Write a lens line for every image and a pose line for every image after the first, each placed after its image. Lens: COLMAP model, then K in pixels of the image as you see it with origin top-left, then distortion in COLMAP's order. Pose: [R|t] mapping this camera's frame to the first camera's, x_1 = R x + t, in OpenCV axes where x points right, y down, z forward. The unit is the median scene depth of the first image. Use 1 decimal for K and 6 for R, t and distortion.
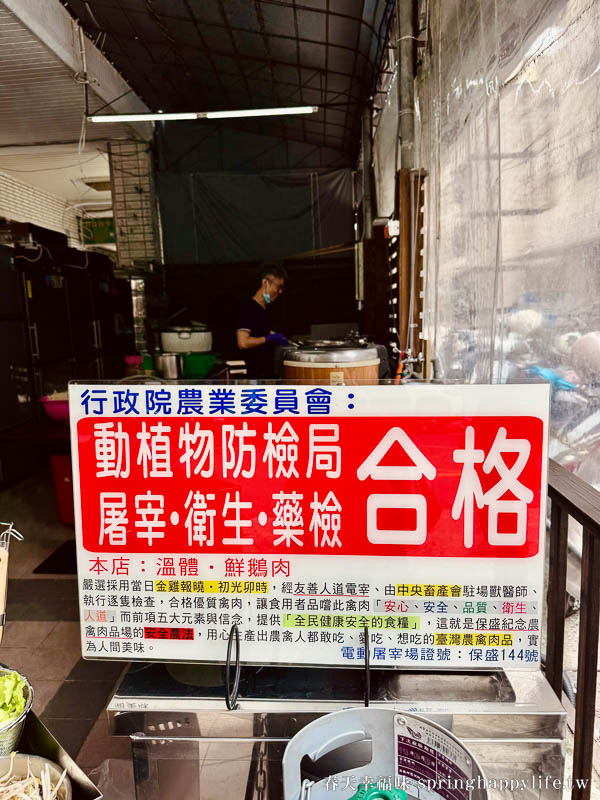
lens RADIAL K [[562.8, 0, 299.0], [0, 562.8, 398.0], [0, 0, 1]] dist [0.016880, -0.028301]
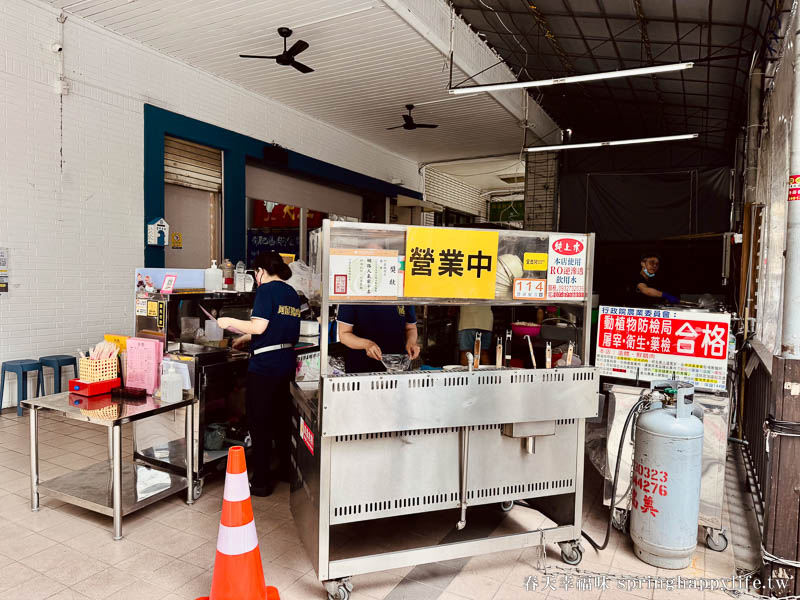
lens RADIAL K [[562.8, 0, 400.5], [0, 562.8, 299.5], [0, 0, 1]] dist [0.016880, -0.028301]
pose [[0.897699, 0.073970, -0.434357, 0.073153], [-0.119003, 0.989875, -0.077374, 0.424385], [0.424235, 0.121148, 0.897412, -3.322824]]
